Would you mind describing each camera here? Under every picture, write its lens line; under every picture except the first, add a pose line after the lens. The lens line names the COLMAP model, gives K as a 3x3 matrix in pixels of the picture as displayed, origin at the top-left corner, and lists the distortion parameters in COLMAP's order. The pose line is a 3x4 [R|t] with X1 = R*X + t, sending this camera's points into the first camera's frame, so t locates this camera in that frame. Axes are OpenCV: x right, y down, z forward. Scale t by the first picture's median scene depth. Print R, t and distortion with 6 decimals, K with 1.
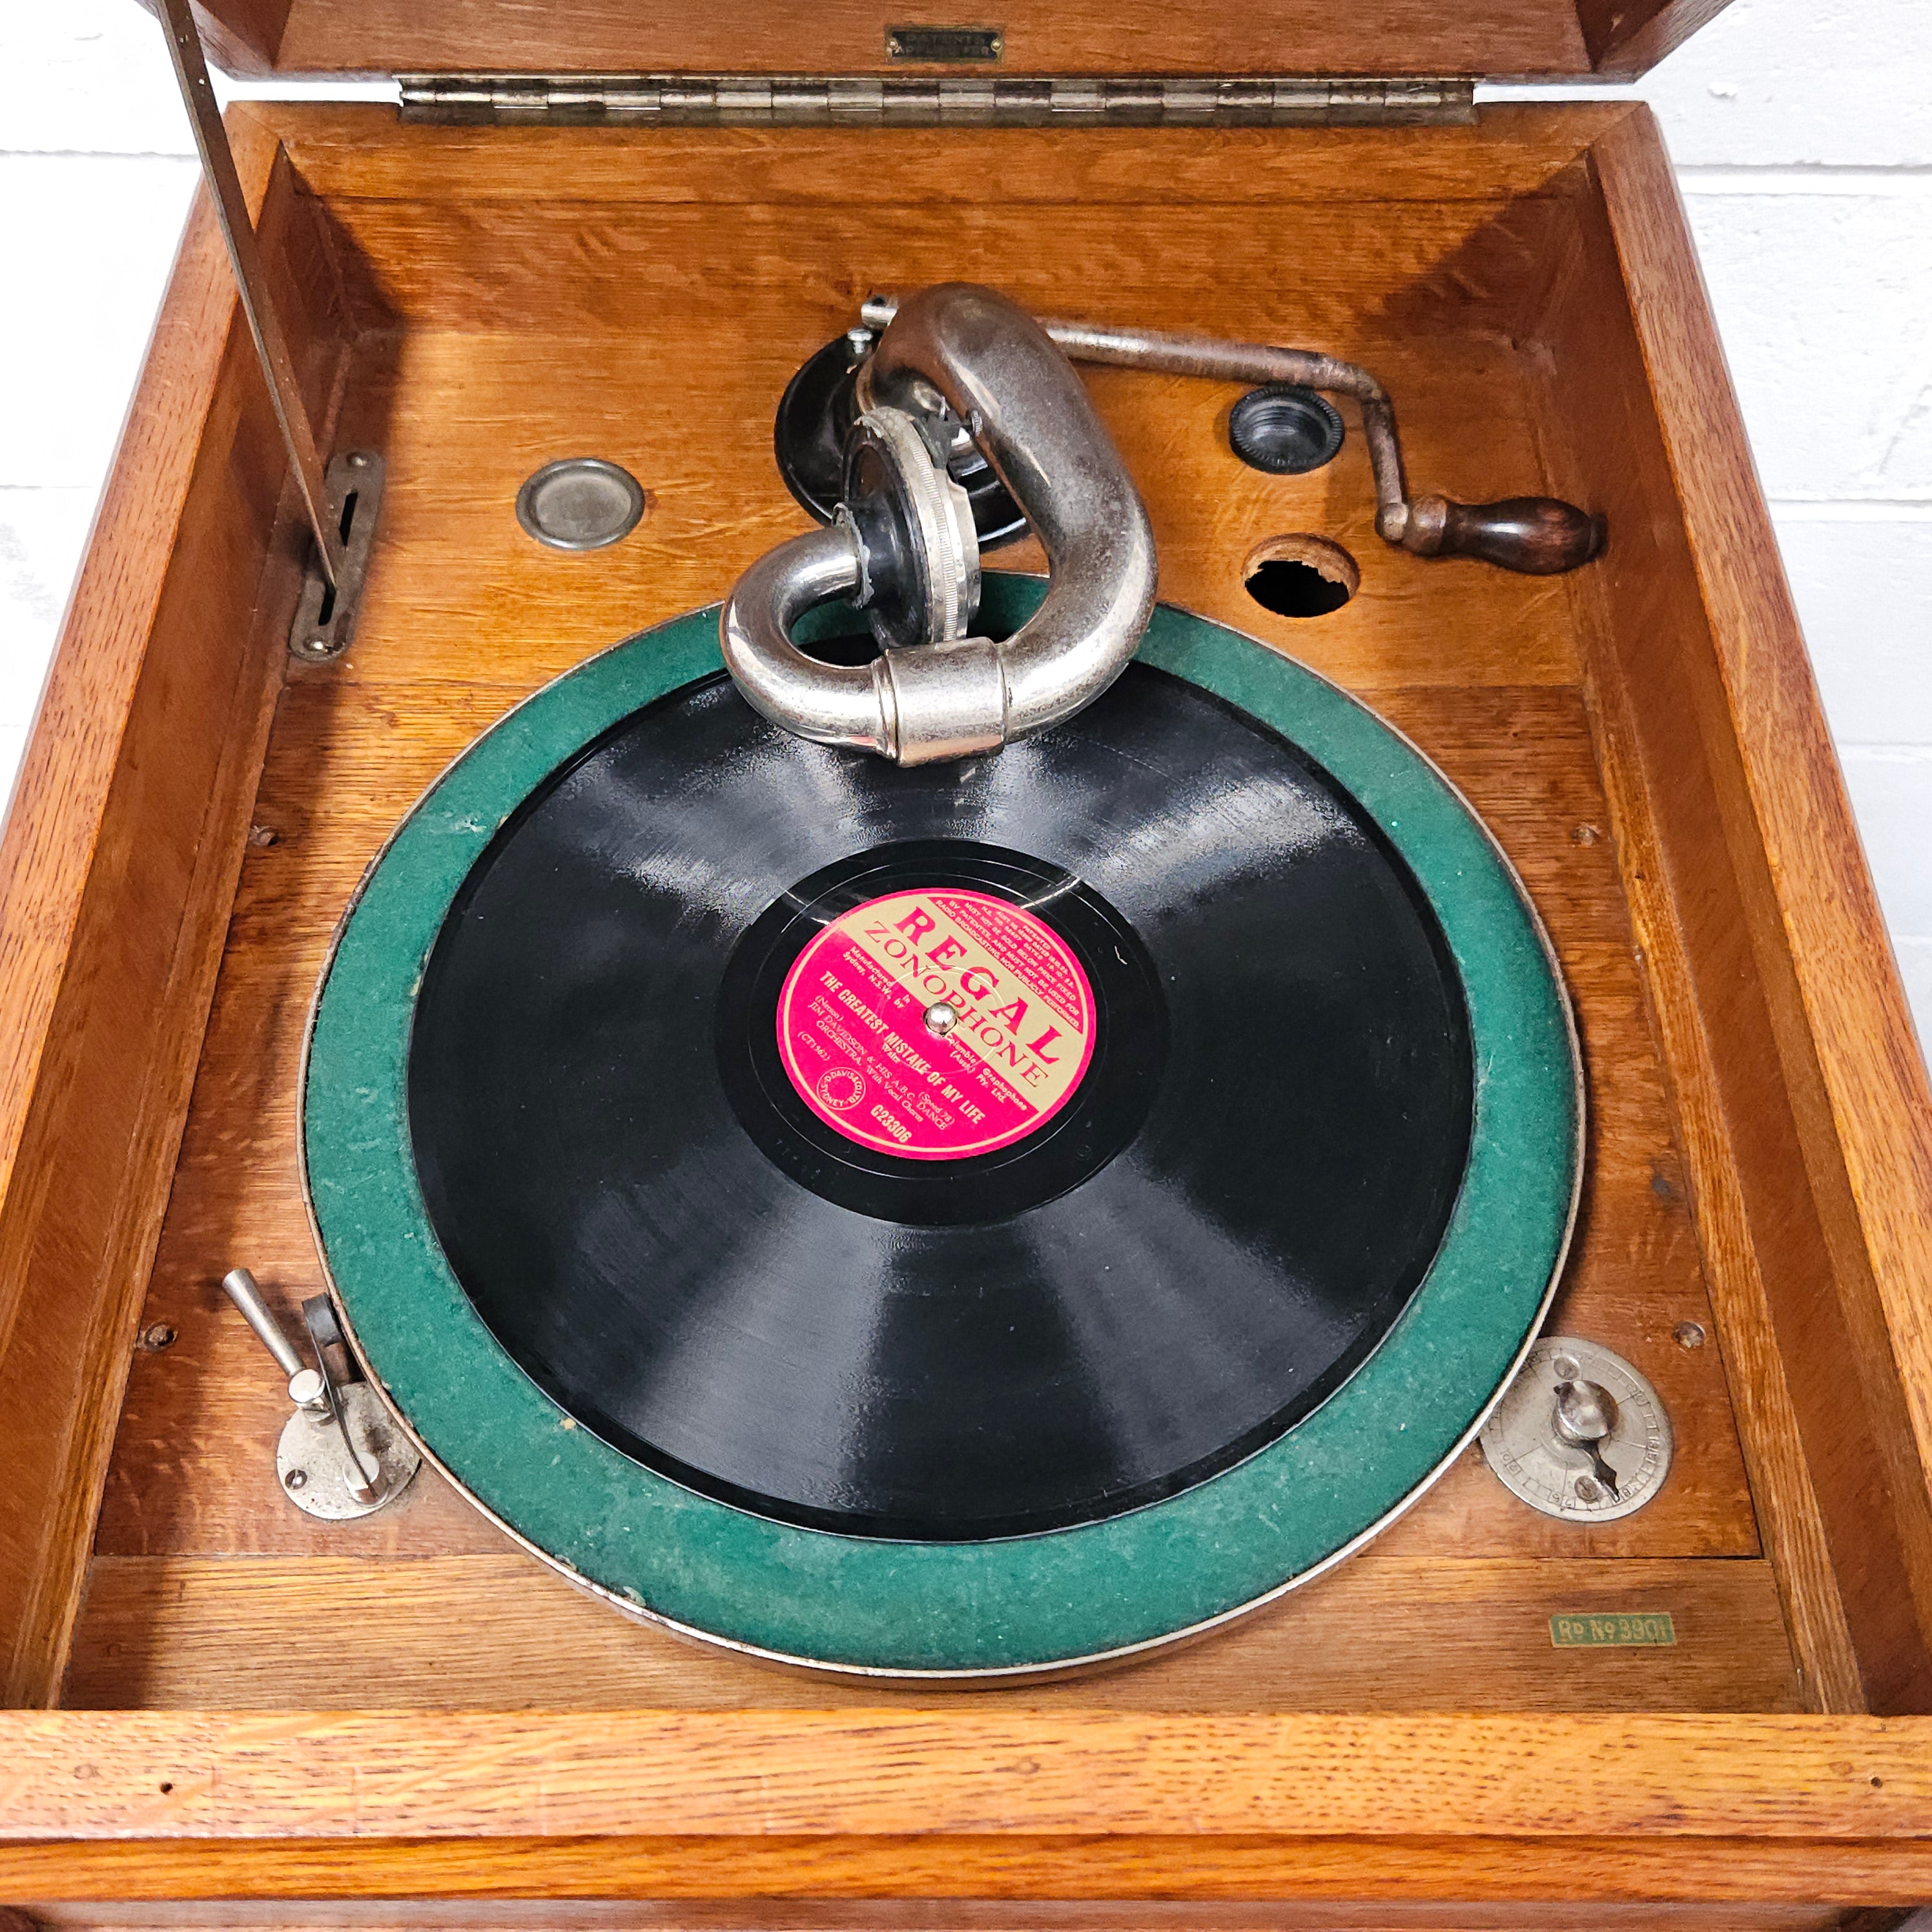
lens RADIAL K [[2198.7, 0, 950.8], [0, 2198.7, 976.5], [0, 0, 1]] dist [0.021190, 0.000000]
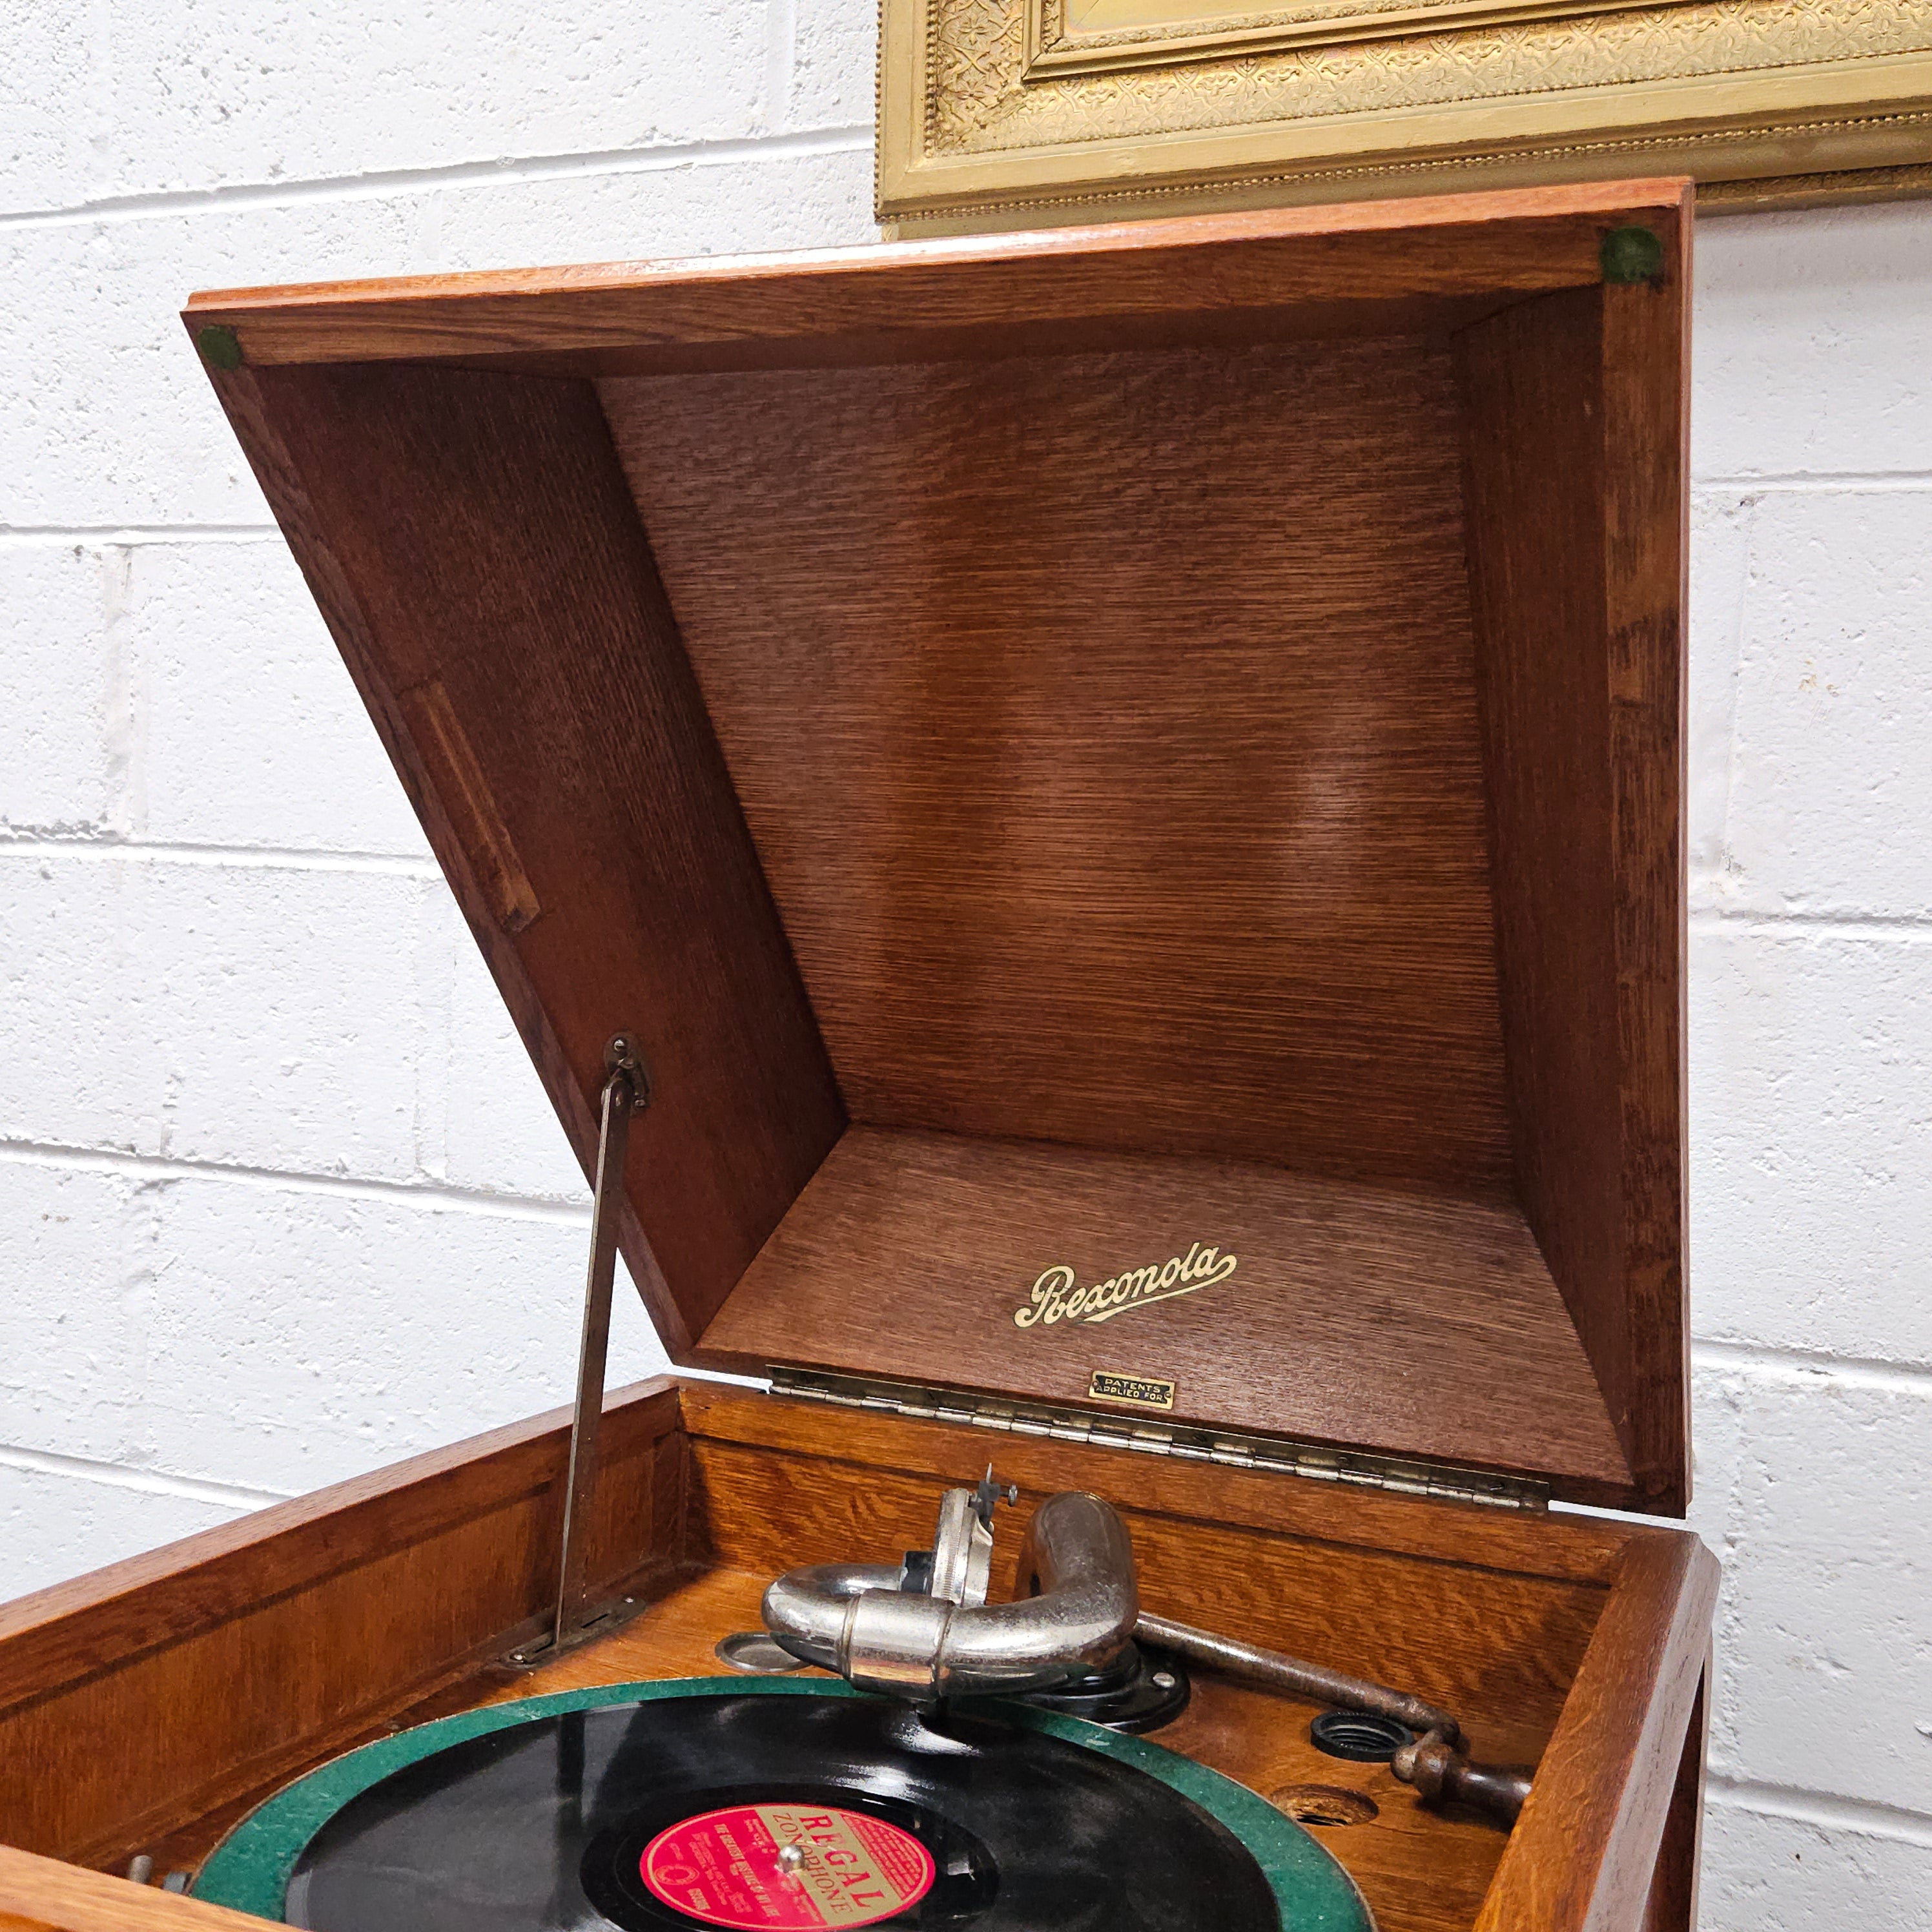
lens RADIAL K [[2198.7, 0, 943.4], [0, 2198.7, 944.5], [0, 0, 1]] dist [0.021190, 0.000000]
pose [[0.916768, 0.044443, -0.396939, 0.404014], [-0.357362, 0.535150, -0.765445, 0.494189], [0.178403, 0.843587, 0.506491, 0.058900]]
